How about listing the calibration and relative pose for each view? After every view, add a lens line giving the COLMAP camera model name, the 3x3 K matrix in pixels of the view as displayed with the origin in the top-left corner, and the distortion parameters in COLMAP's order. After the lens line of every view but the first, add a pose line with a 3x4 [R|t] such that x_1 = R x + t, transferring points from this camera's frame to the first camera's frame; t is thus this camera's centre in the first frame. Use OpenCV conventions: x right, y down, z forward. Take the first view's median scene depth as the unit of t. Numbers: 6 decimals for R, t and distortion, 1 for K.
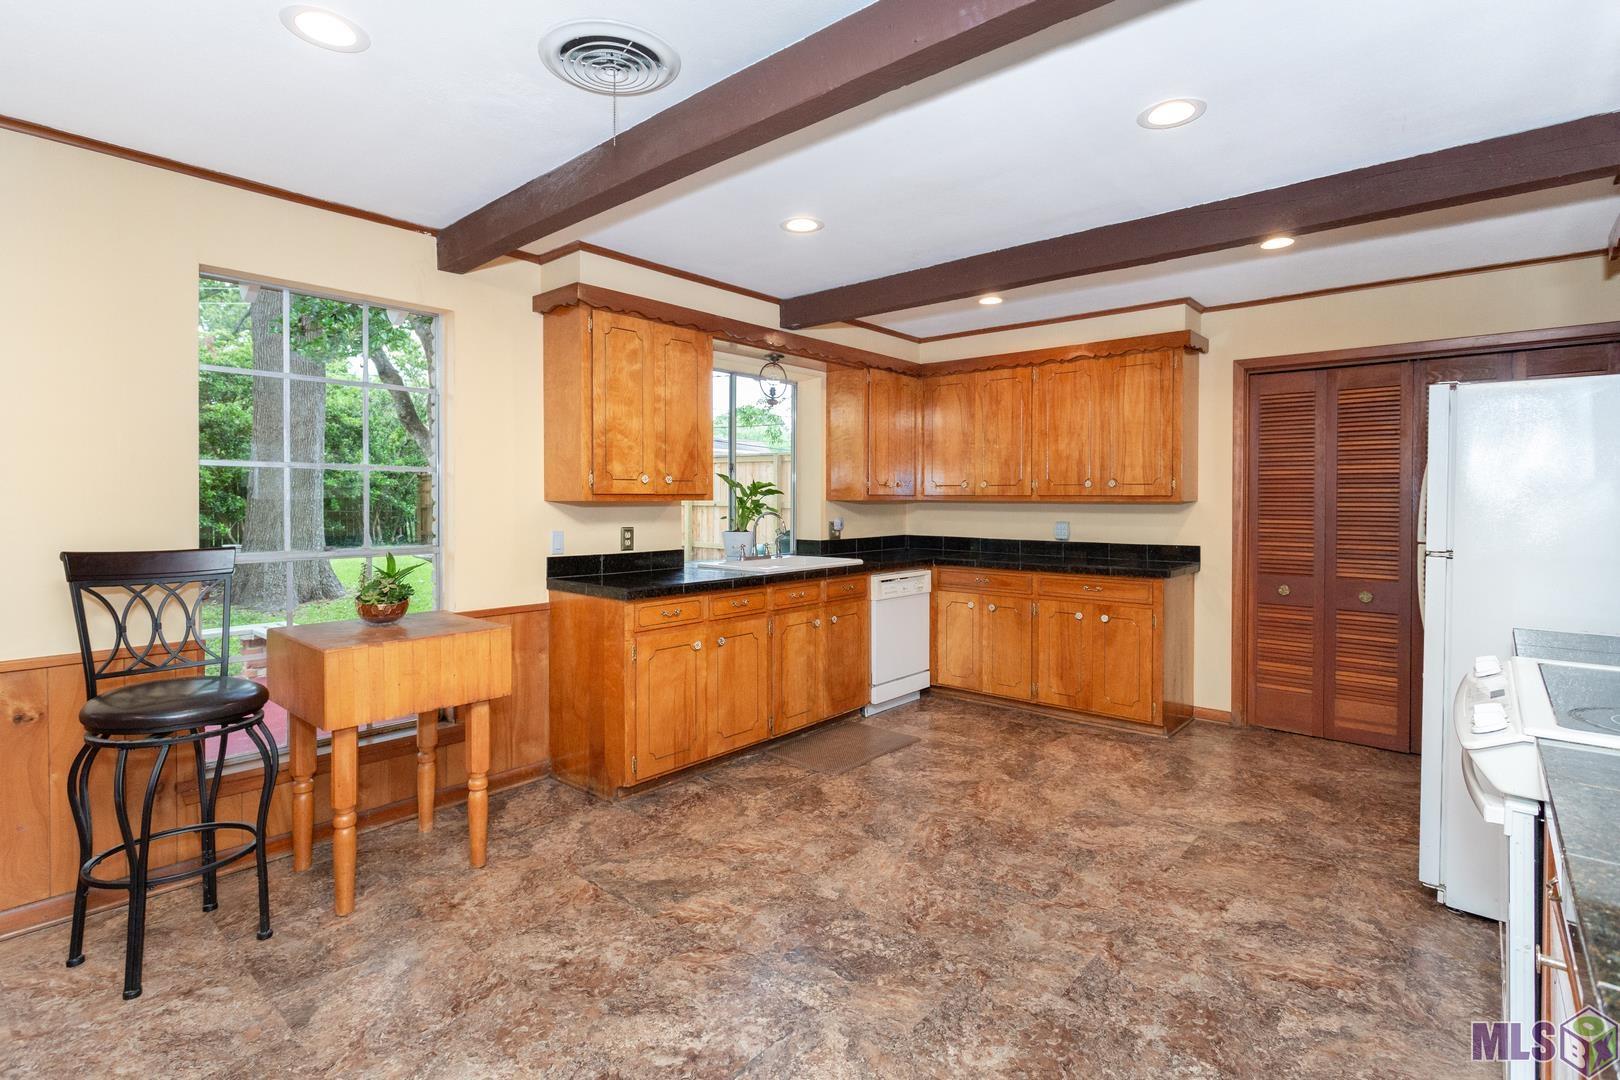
lens RADIAL K [[776.6, 0, 801.8], [0, 776.6, 505.1], [0, 0, 1]] dist [0.000265, -0.000132]
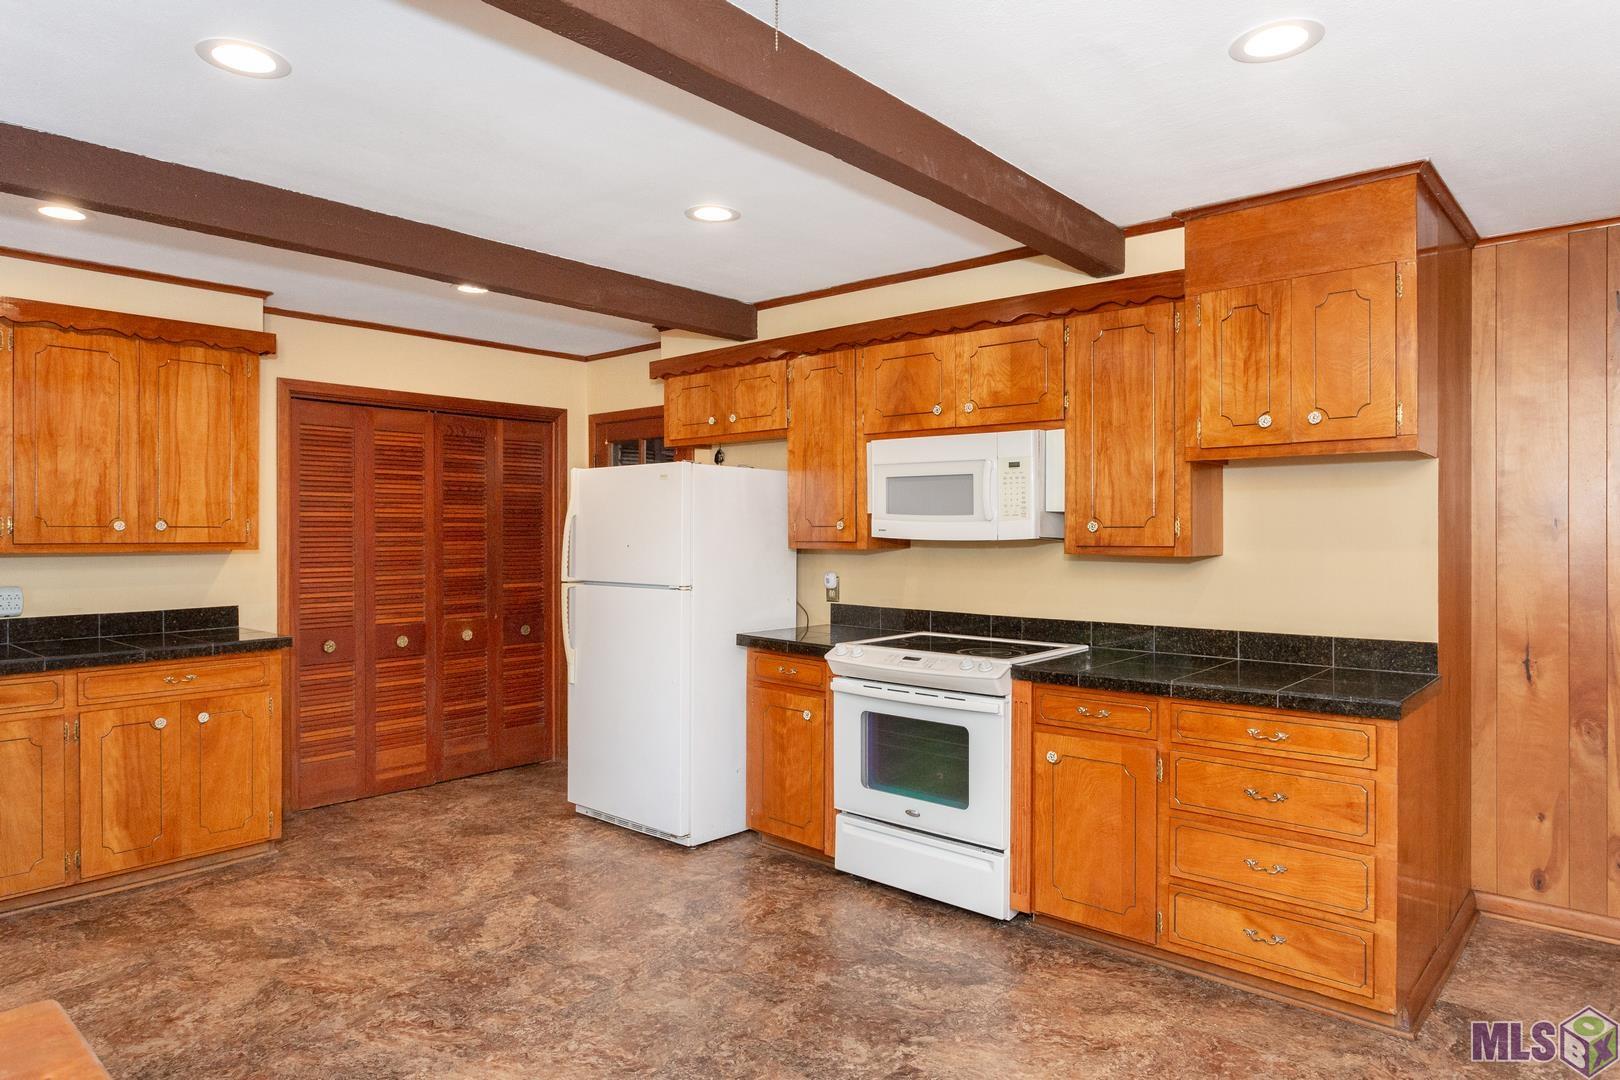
lens RADIAL K [[985.1, 0, 809.4], [0, 985.1, 534.6], [0, 0, 1]] dist [-0.005288, -0.000507]
pose [[0.003923, -0.008596, 0.999955, -0.599934], [0.007750, 0.999933, 0.008565, -0.028648], [-0.999962, 0.007716, 0.003990, 0.530308]]
